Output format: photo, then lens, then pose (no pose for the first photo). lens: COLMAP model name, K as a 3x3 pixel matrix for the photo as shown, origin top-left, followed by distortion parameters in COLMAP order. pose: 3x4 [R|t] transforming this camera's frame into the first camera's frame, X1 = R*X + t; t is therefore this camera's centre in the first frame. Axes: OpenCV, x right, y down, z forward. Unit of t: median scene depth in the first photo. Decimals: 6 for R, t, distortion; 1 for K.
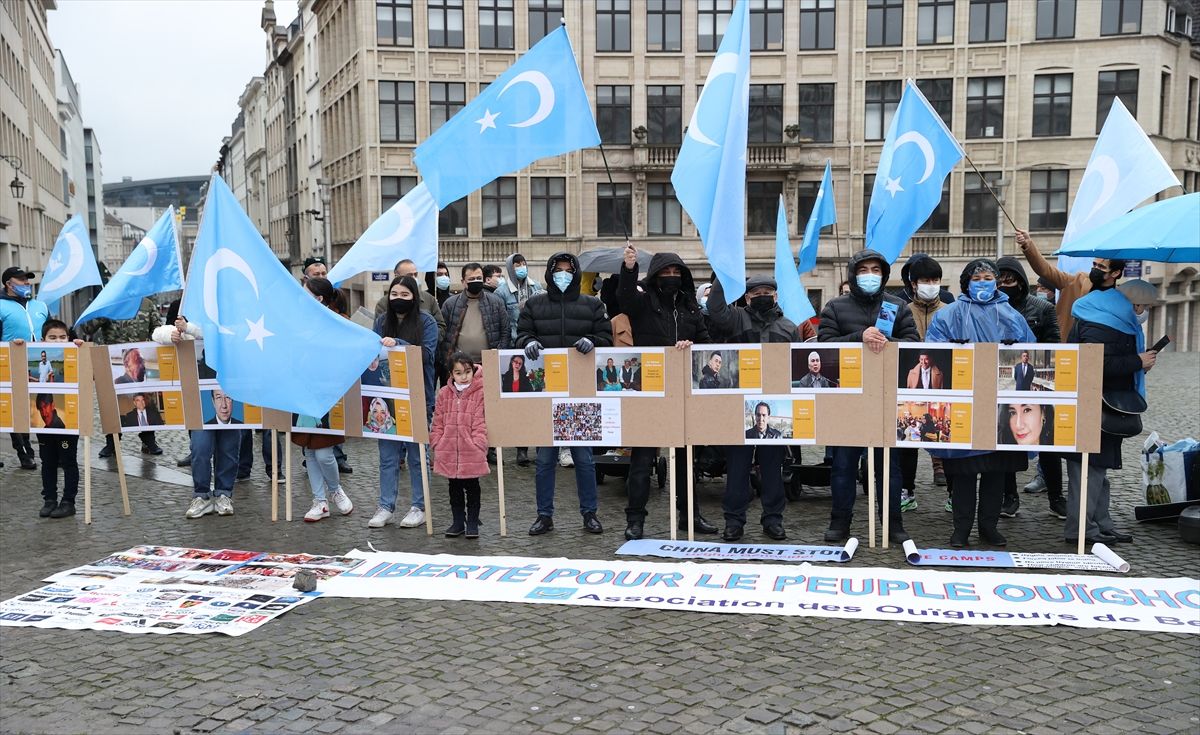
lens RADIAL K [[1291.0, 0, 590.1], [0, 1291.0, 401.1], [0, 0, 1]] dist [0.034577, 0.030728]
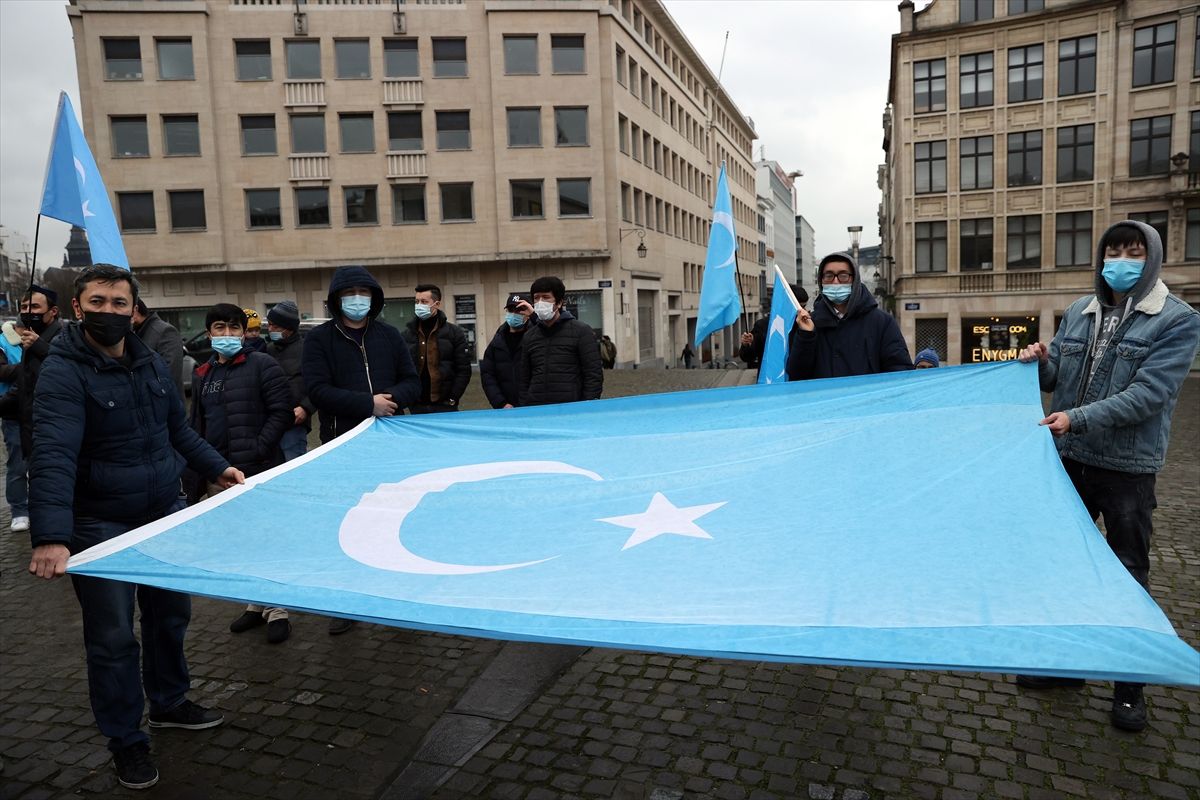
lens RADIAL K [[818.9, 0, 597.0], [0, 818.9, 406.5], [0, 0, 1]] dist [-0.107387, 0.085617]
pose [[0.793522, 0.048217, -0.606629, 0.063523], [-0.033824, 0.998810, 0.035144, -0.020473], [0.607601, -0.007369, 0.794208, 0.231152]]
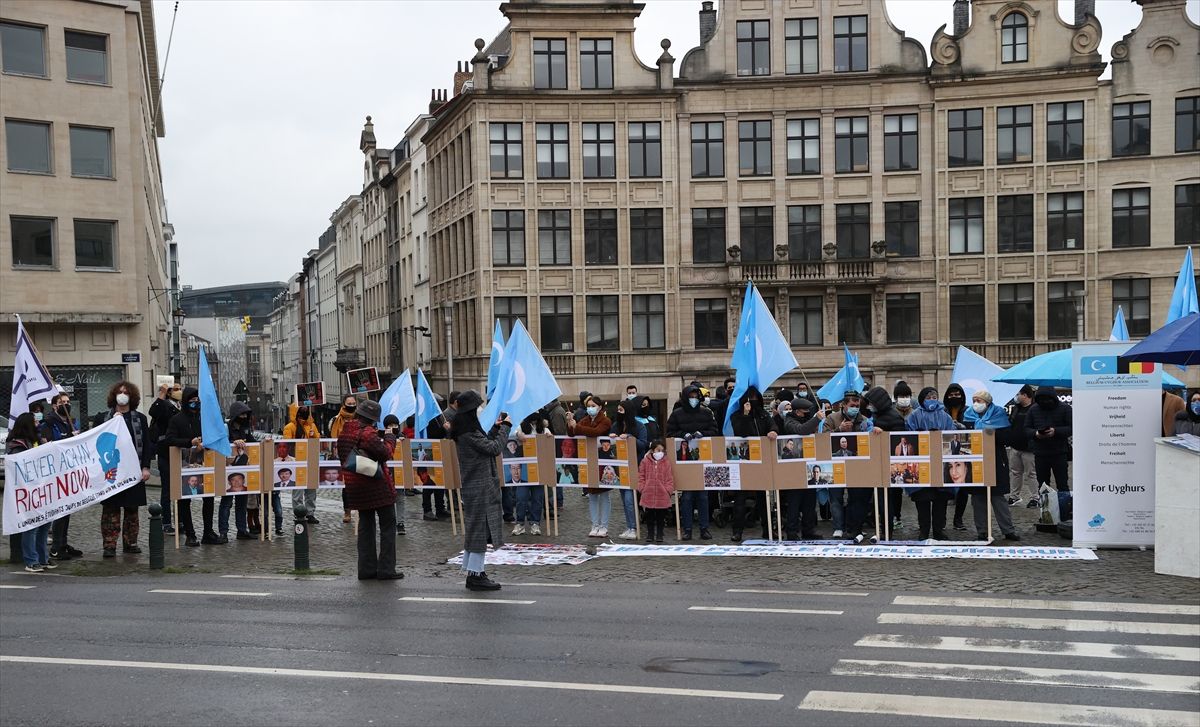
lens RADIAL K [[1427.0, 0, 567.5], [0, 1427.0, 432.8], [0, 0, 1]] dist [0.022719, 0.099669]
pose [[0.997128, -0.011441, -0.074867, -0.012087], [0.006857, 0.998101, -0.061210, 0.012829], [0.075425, 0.060521, 0.995313, -0.176044]]
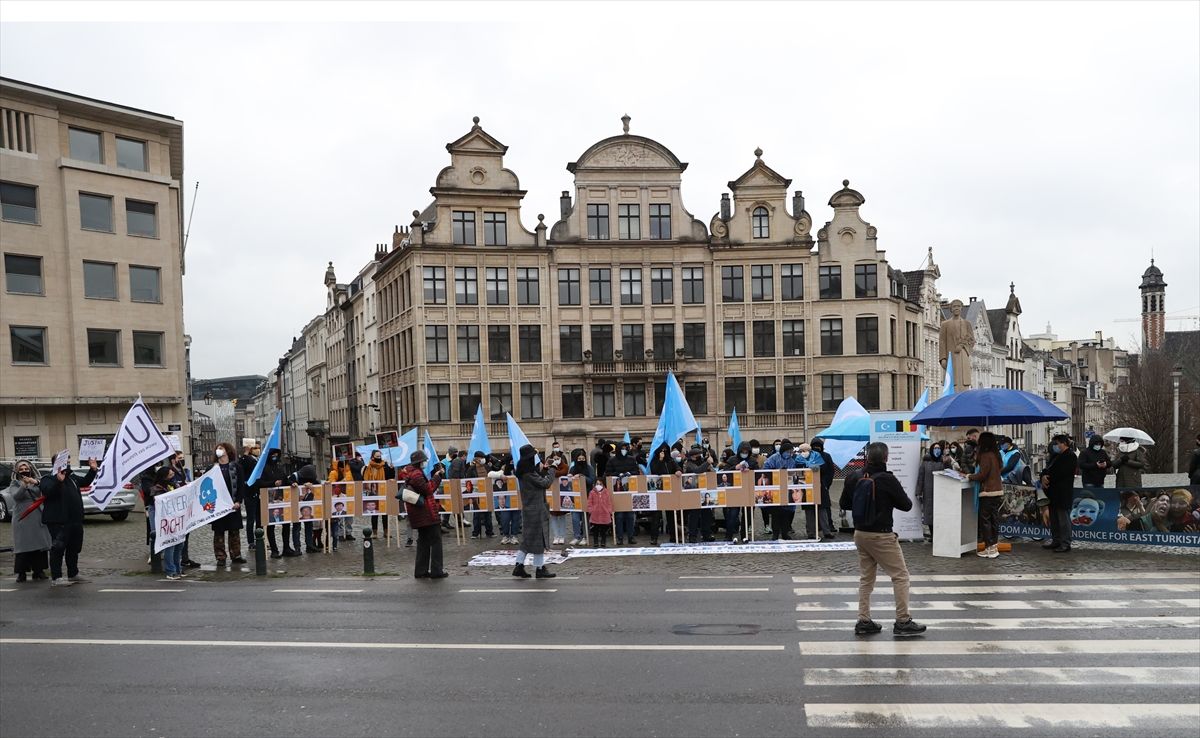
lens RADIAL K [[939.9, 0, 636.1], [0, 939.9, 494.6], [0, 0, 1]] dist [-0.117179, 0.094864]
pose [[0.992911, -0.029008, 0.115262, -0.042461], [0.033318, 0.998809, -0.035644, 0.012003], [-0.114091, 0.039232, 0.992695, -0.166504]]
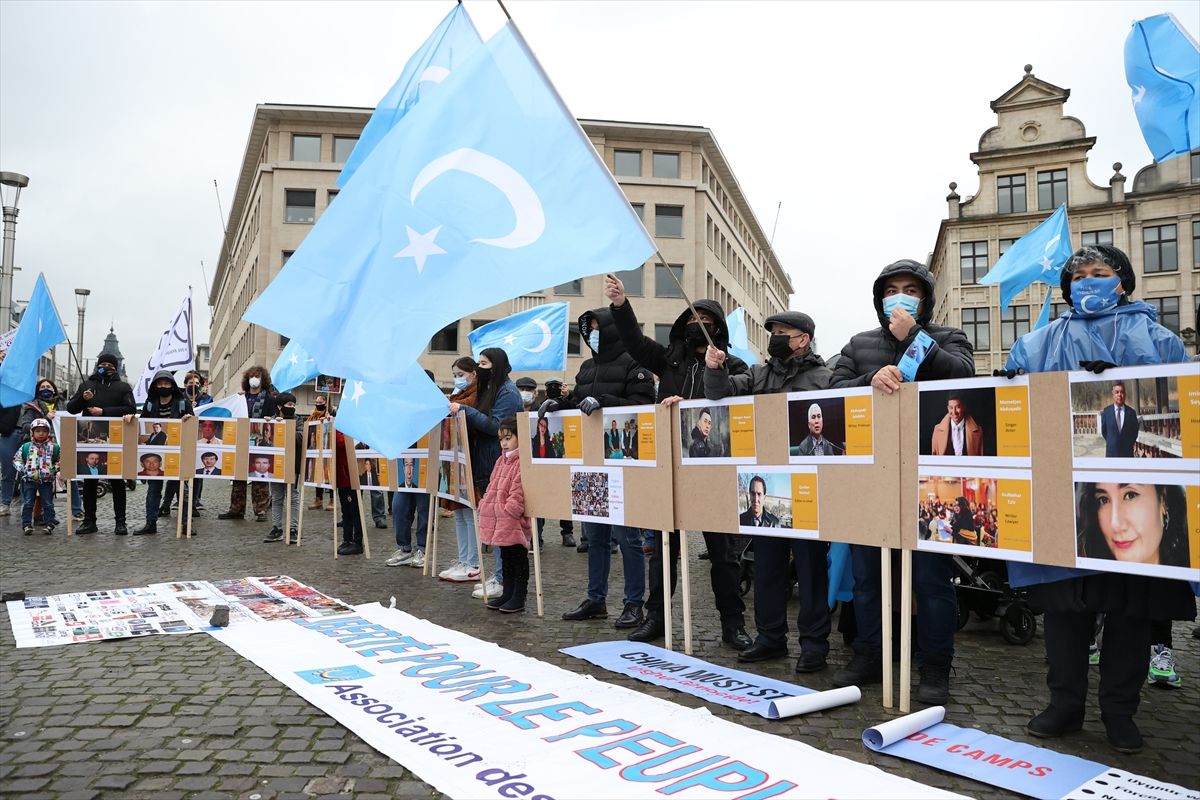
lens RADIAL K [[818.9, 0, 597.0], [0, 818.9, 406.5], [0, 0, 1]] dist [-0.107387, 0.085617]
pose [[0.790549, -0.013274, -0.612254, 0.055698], [-0.084325, 0.987882, -0.130299, 0.004858], [0.606565, 0.154636, 0.779850, 0.093717]]
